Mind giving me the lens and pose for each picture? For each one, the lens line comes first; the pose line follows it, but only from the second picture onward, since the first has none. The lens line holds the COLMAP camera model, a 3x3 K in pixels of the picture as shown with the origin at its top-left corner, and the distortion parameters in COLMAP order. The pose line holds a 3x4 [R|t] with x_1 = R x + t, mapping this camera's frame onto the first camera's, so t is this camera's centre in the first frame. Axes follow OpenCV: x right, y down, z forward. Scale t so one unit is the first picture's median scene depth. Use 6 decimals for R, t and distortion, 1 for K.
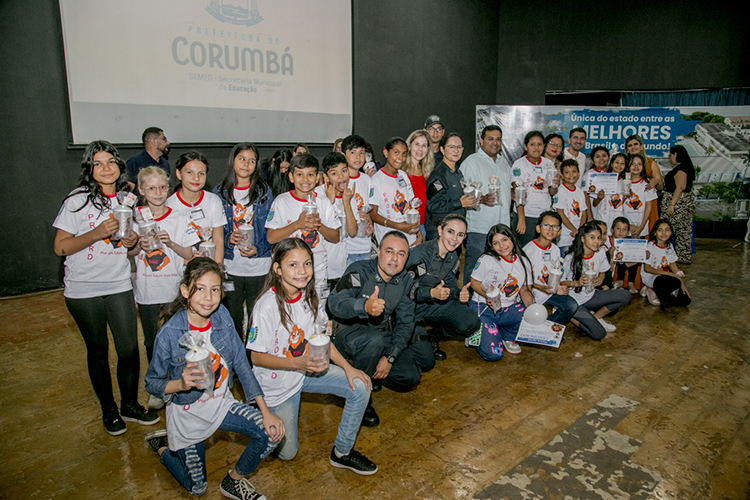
lens RADIAL K [[521.3, 0, 374.7], [0, 521.3, 252.3], [0, 0, 1]] dist [-0.093596, 0.052067]
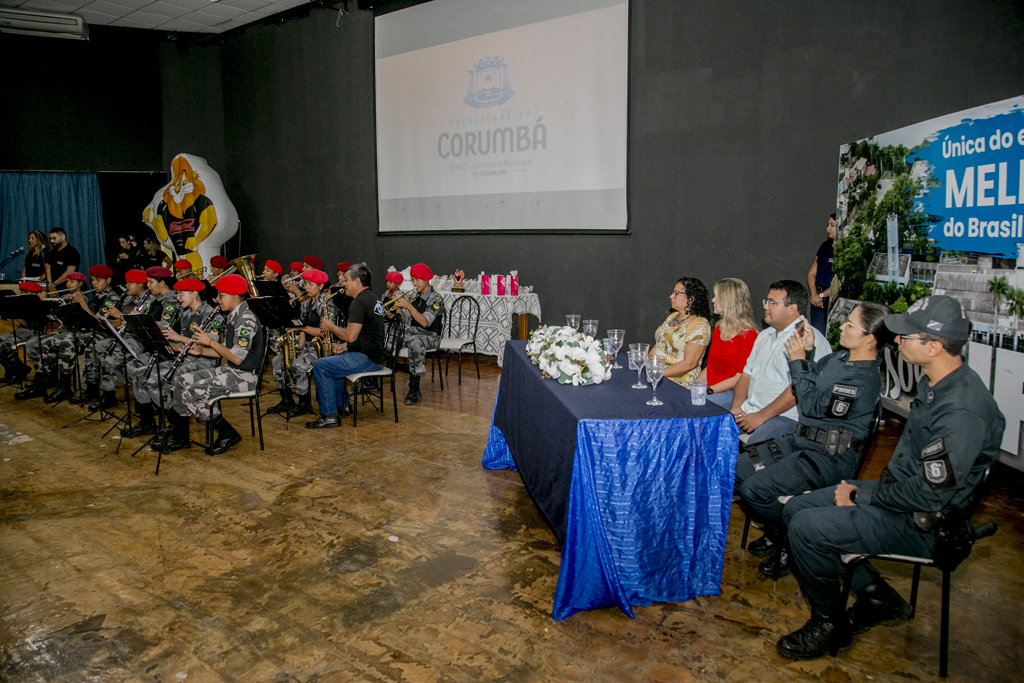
lens RADIAL K [[711.7, 0, 508.3], [0, 711.7, 342.5], [0, 0, 1]] dist [-0.093596, 0.052067]
pose [[0.169980, 0.146479, -0.974500, 0.834684], [-0.192124, 0.974841, 0.113018, -0.132186], [0.966538, 0.168015, 0.193845, 0.654284]]
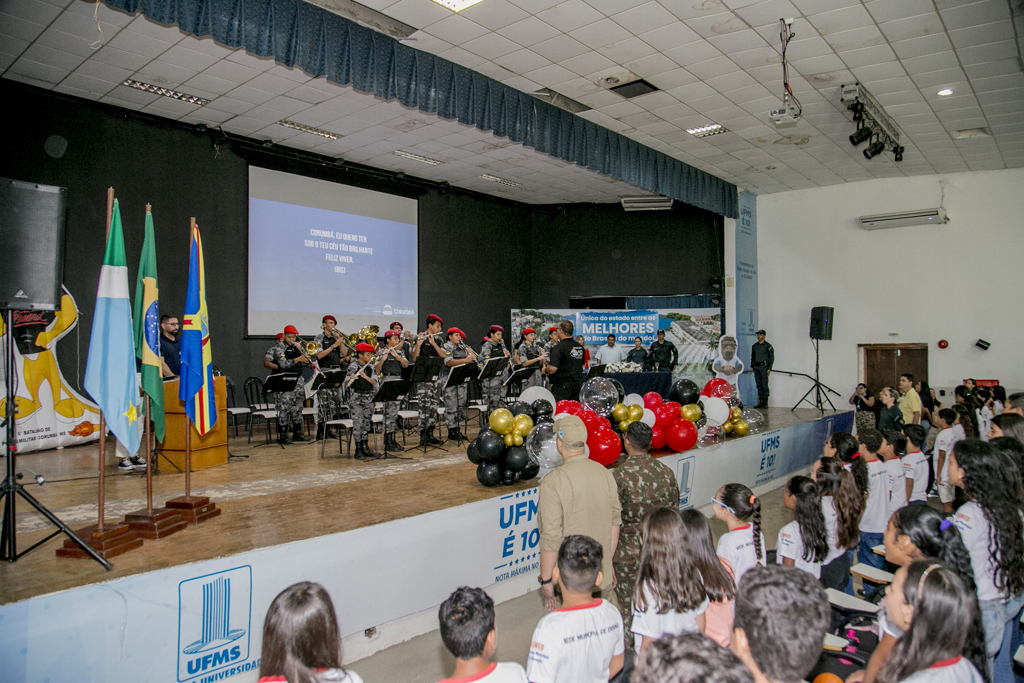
lens RADIAL K [[711.7, 0, 506.4], [0, 711.7, 344.3], [0, 0, 1]] dist [-0.093596, 0.052067]
pose [[0.993014, -0.002590, 0.117967, -0.031914], [0.027447, 0.977405, -0.209584, 0.194816], [-0.114759, 0.211357, 0.970649, -0.793044]]
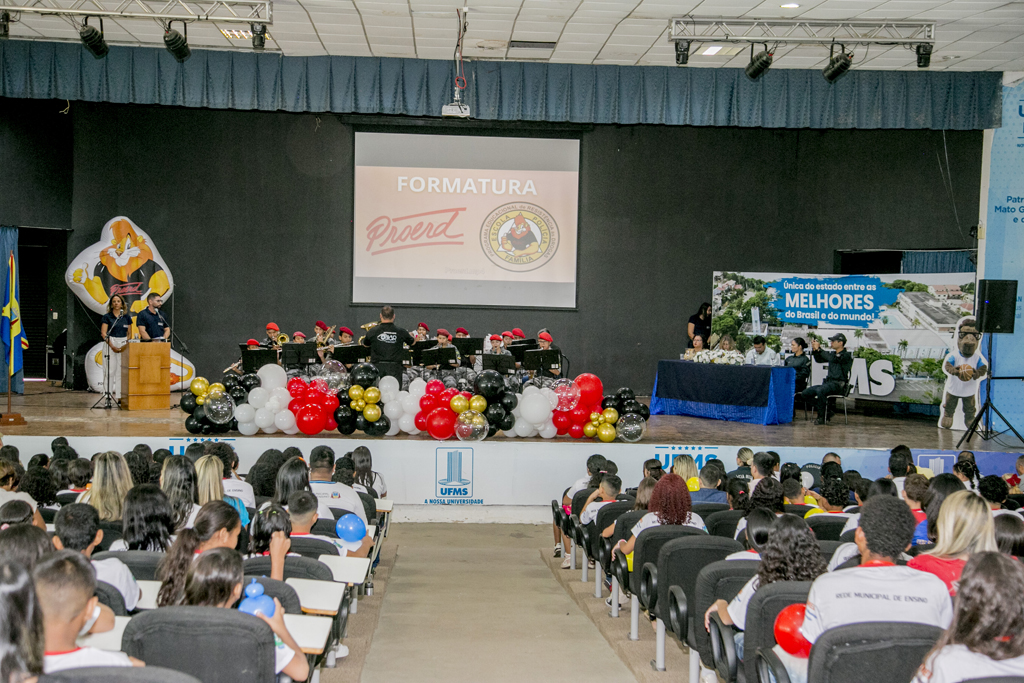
lens RADIAL K [[1352.3, 0, 512.5], [0, 1352.3, 343.8], [0, 0, 1]] dist [0.166824, 0.000000]
pose [[0.765977, 0.046120, -0.641212, 1.671402], [-0.151130, 0.982388, -0.109877, 0.205772], [0.624852, 0.181069, 0.759457, -1.261729]]
